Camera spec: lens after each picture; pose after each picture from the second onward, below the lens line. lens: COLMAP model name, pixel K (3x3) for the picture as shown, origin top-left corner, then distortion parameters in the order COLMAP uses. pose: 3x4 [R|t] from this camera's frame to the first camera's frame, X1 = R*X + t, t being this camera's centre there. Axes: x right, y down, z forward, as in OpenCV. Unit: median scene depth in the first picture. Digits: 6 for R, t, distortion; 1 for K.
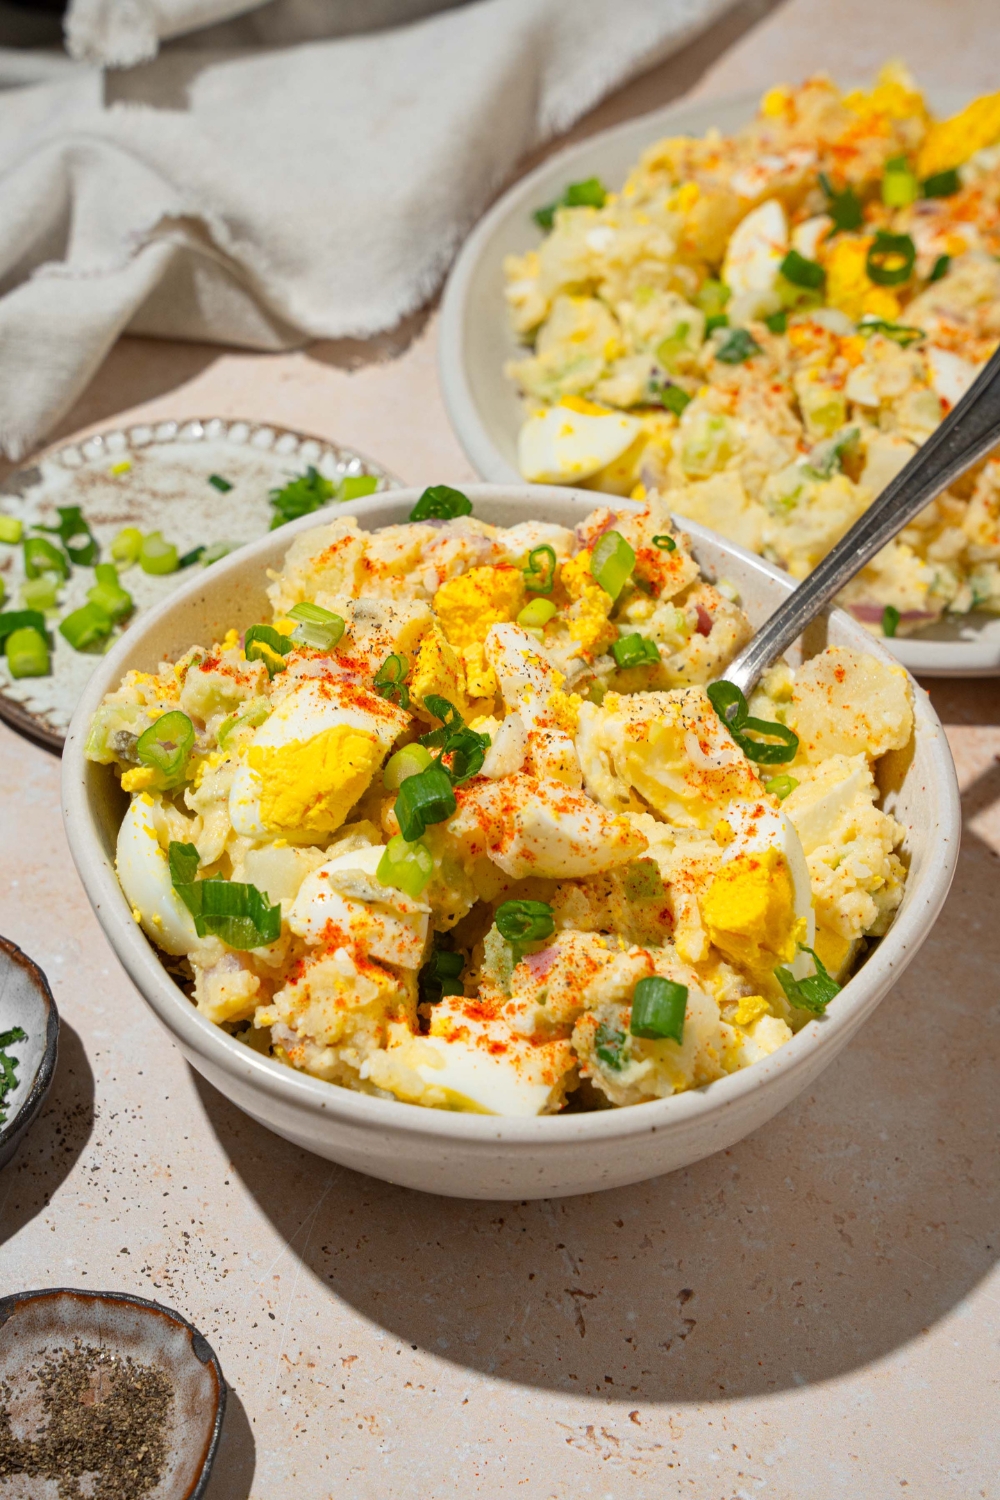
lens RADIAL K [[2811.1, 0, 500.0], [0, 2811.1, 750.0], [0, 0, 1]] dist [0.162834, 0.370341]
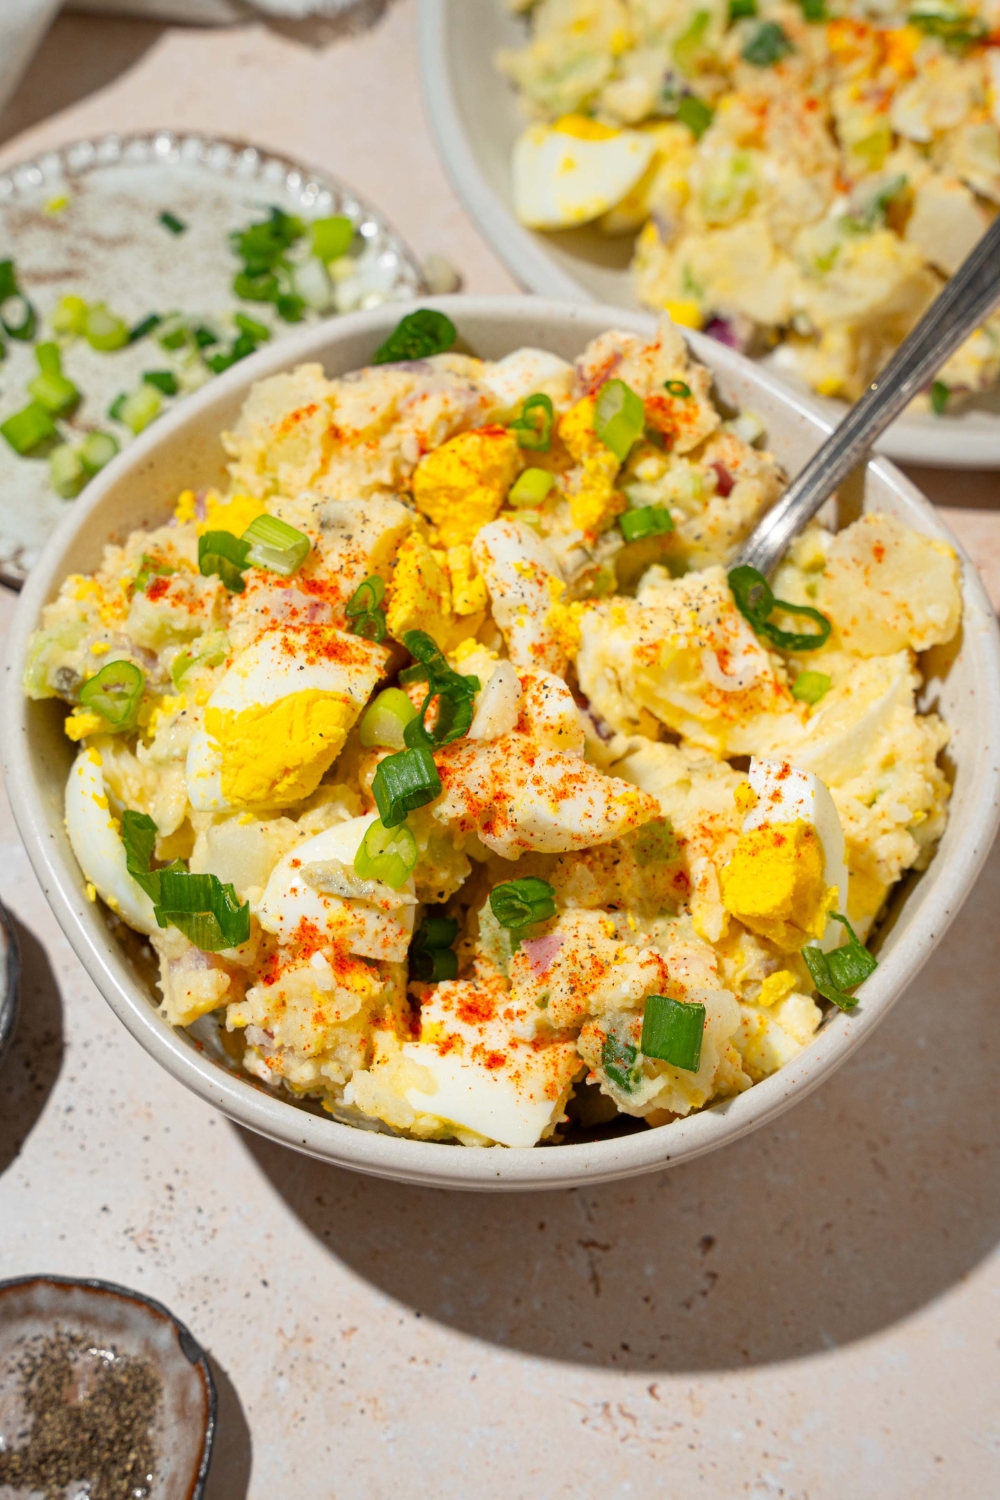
lens RADIAL K [[2811.1, 0, 500.0], [0, 2811.1, 750.0], [0, 0, 1]] dist [0.162834, 0.370341]
pose [[0.999554, -0.023805, -0.018044, 0.018160], [0.027718, 0.964323, 0.263273, -0.213388], [0.011133, -0.263656, 0.964553, 0.143954]]
